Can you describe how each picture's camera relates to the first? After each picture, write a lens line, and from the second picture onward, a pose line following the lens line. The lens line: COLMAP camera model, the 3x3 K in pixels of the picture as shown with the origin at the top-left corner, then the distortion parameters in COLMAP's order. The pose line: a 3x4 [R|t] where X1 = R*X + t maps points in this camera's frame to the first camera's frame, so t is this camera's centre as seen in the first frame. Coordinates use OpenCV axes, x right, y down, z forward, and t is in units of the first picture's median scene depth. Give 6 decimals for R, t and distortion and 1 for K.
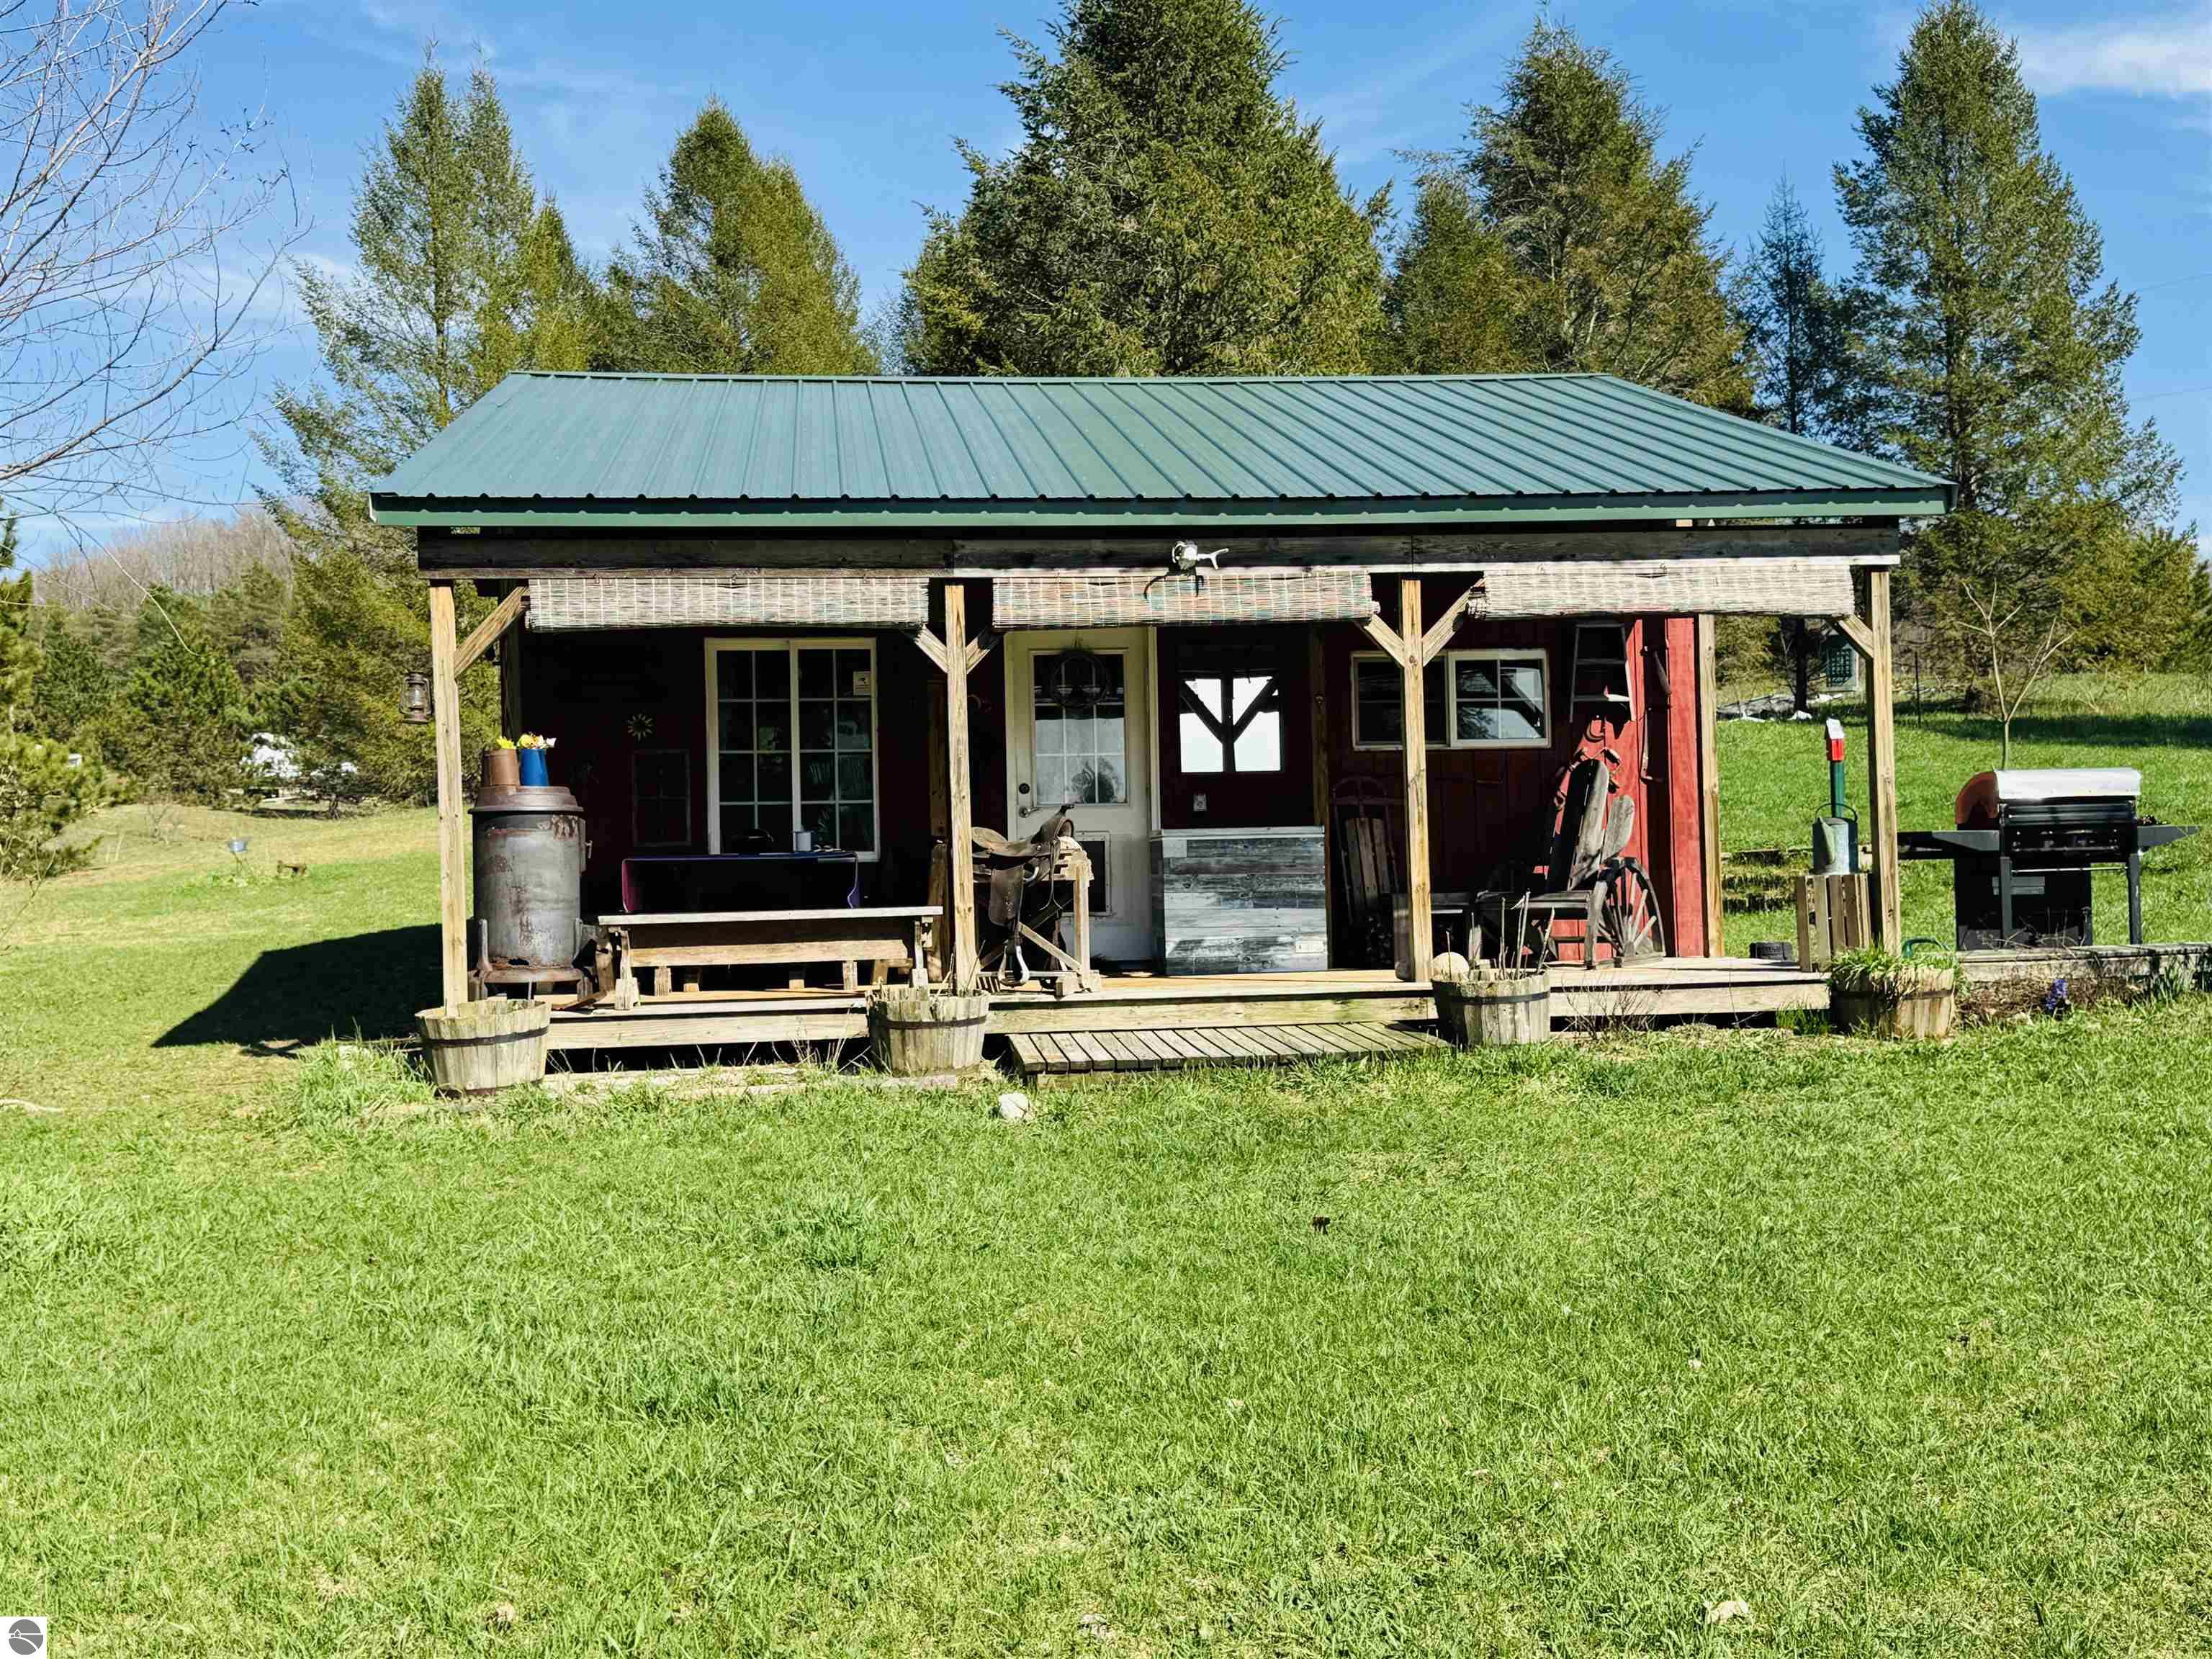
lens RADIAL K [[2229.4, 0, 1102.6], [0, 2229.4, 814.4], [0, 0, 1]] dist [0.051905, 0.000000]
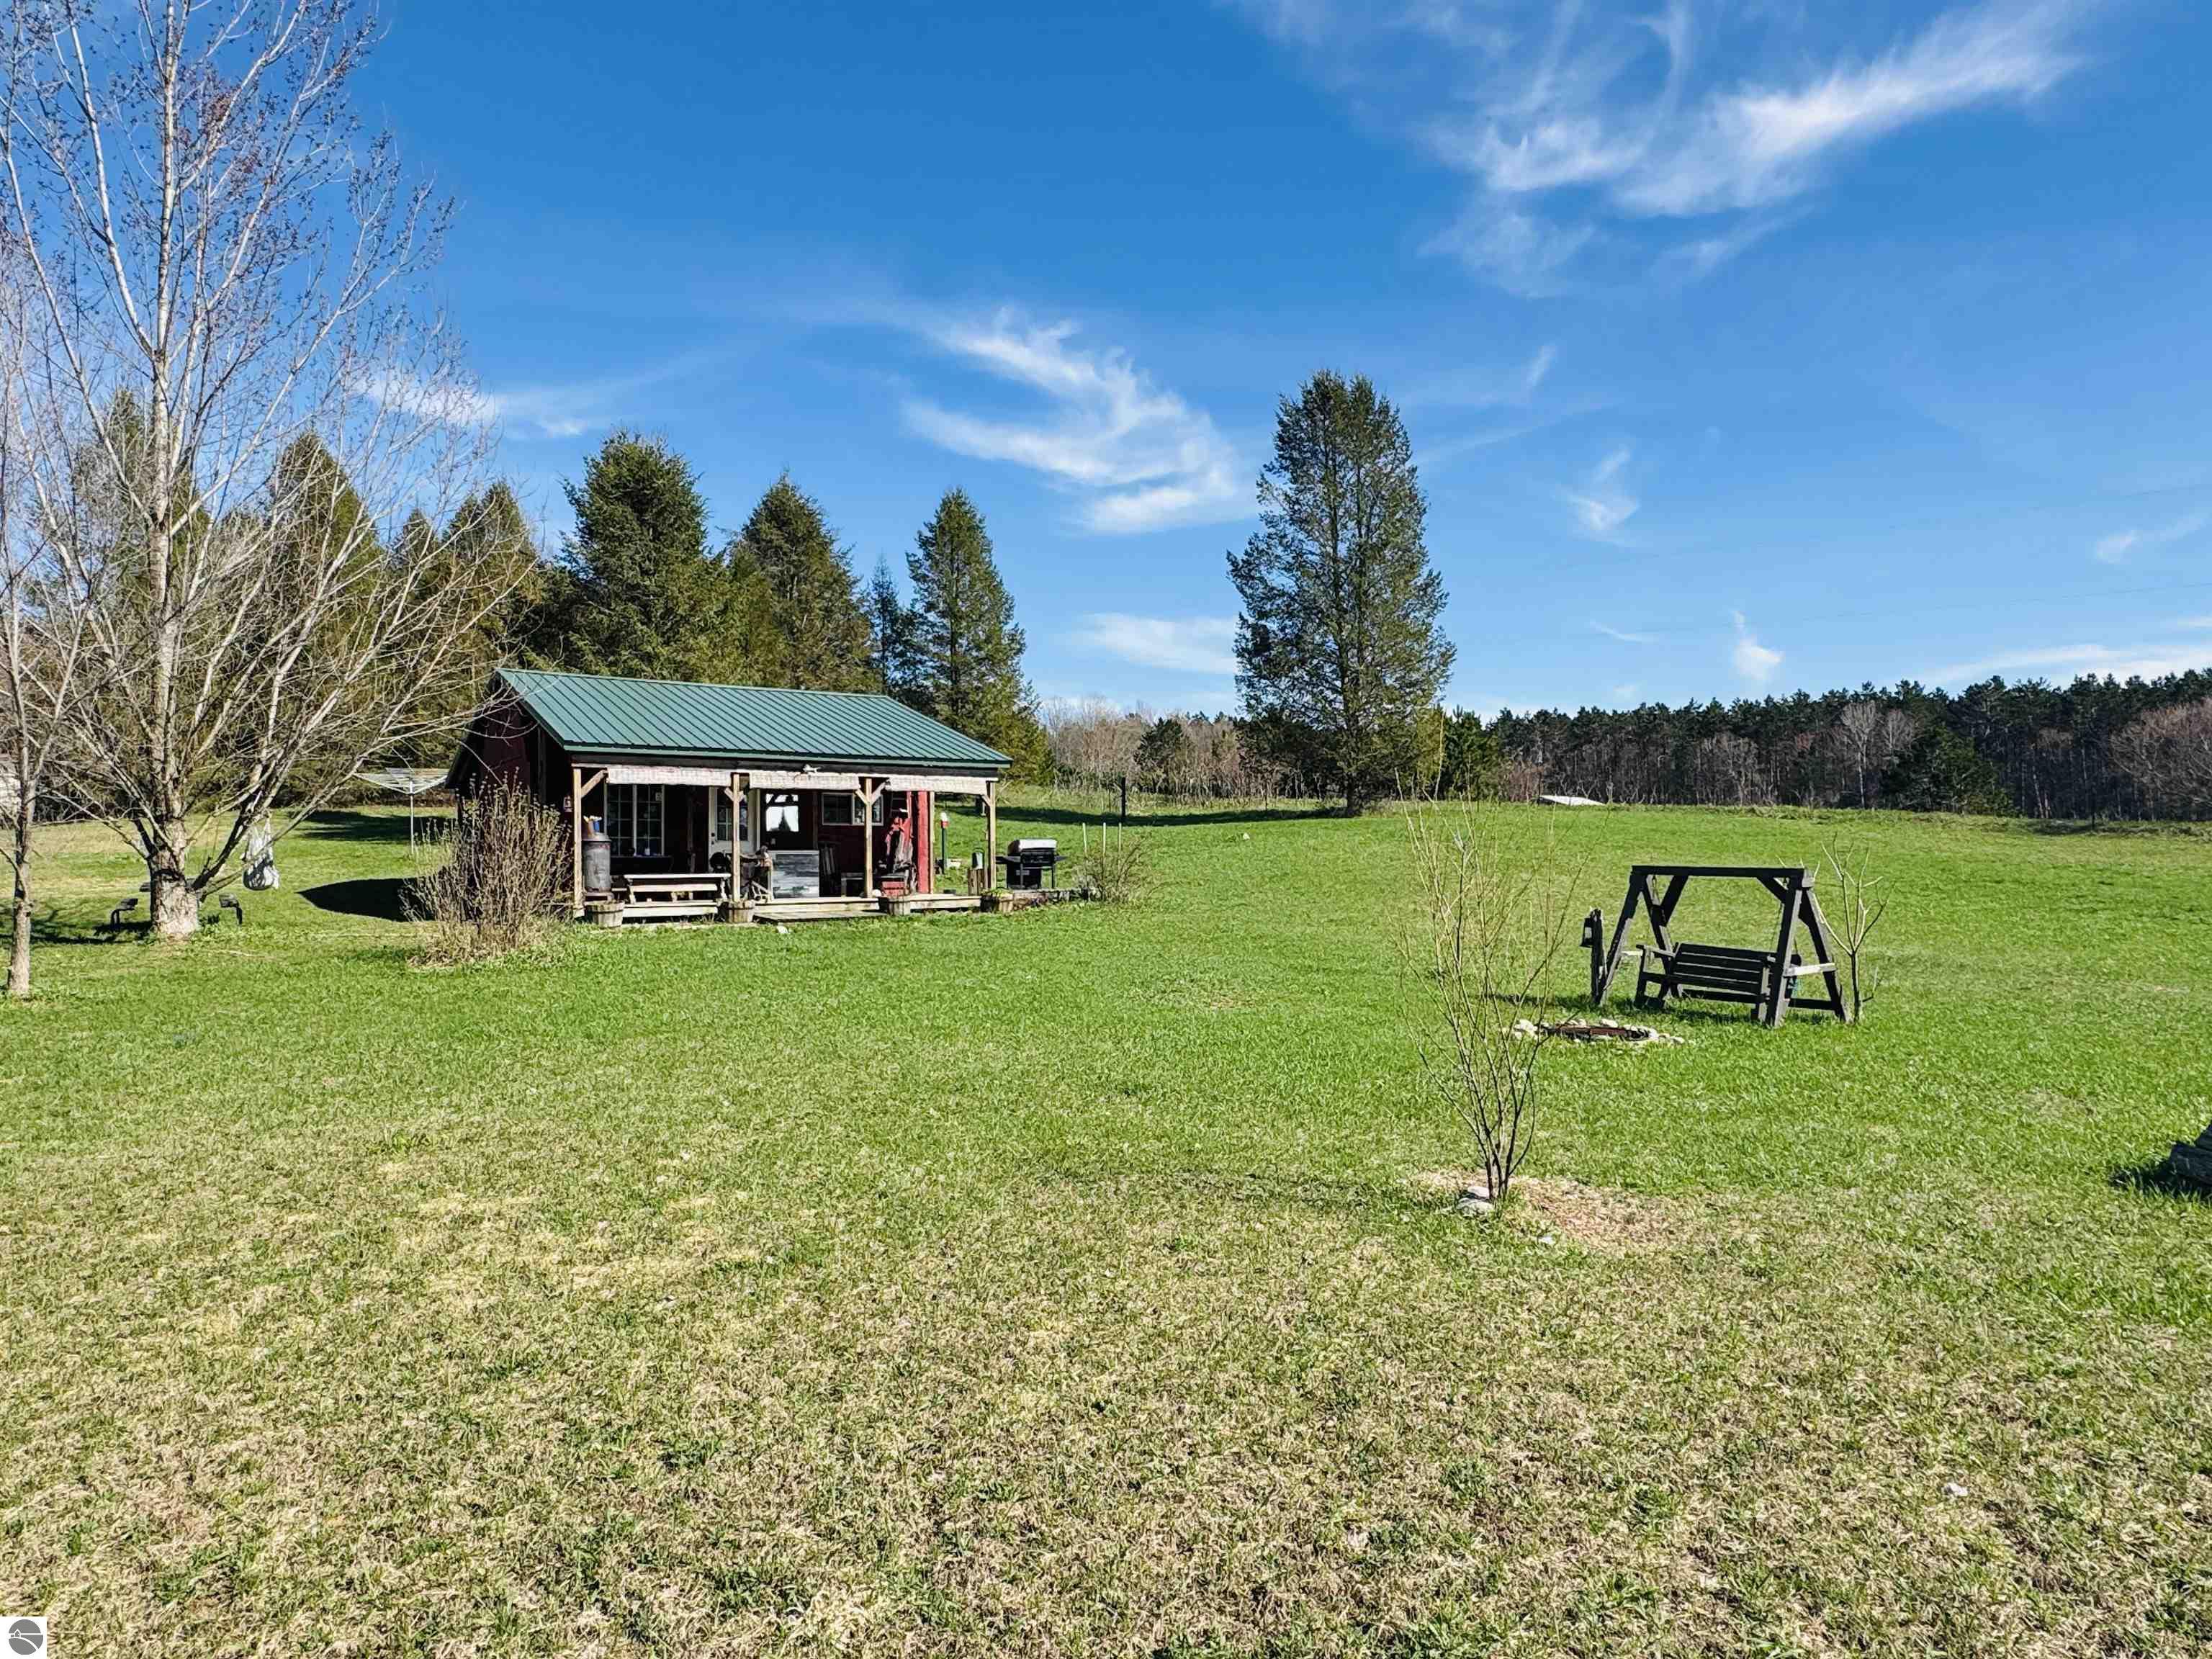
lens RADIAL K [[1286.3, 0, 1088.1], [0, 1286.3, 829.0], [0, 0, 1]] dist [-0.024253, 0.021205]
pose [[0.877181, 0.029685, 0.479241, -0.500037], [-0.025914, 0.999559, -0.014482, -0.009776], [-0.479460, 0.000285, 0.877564, -0.862041]]
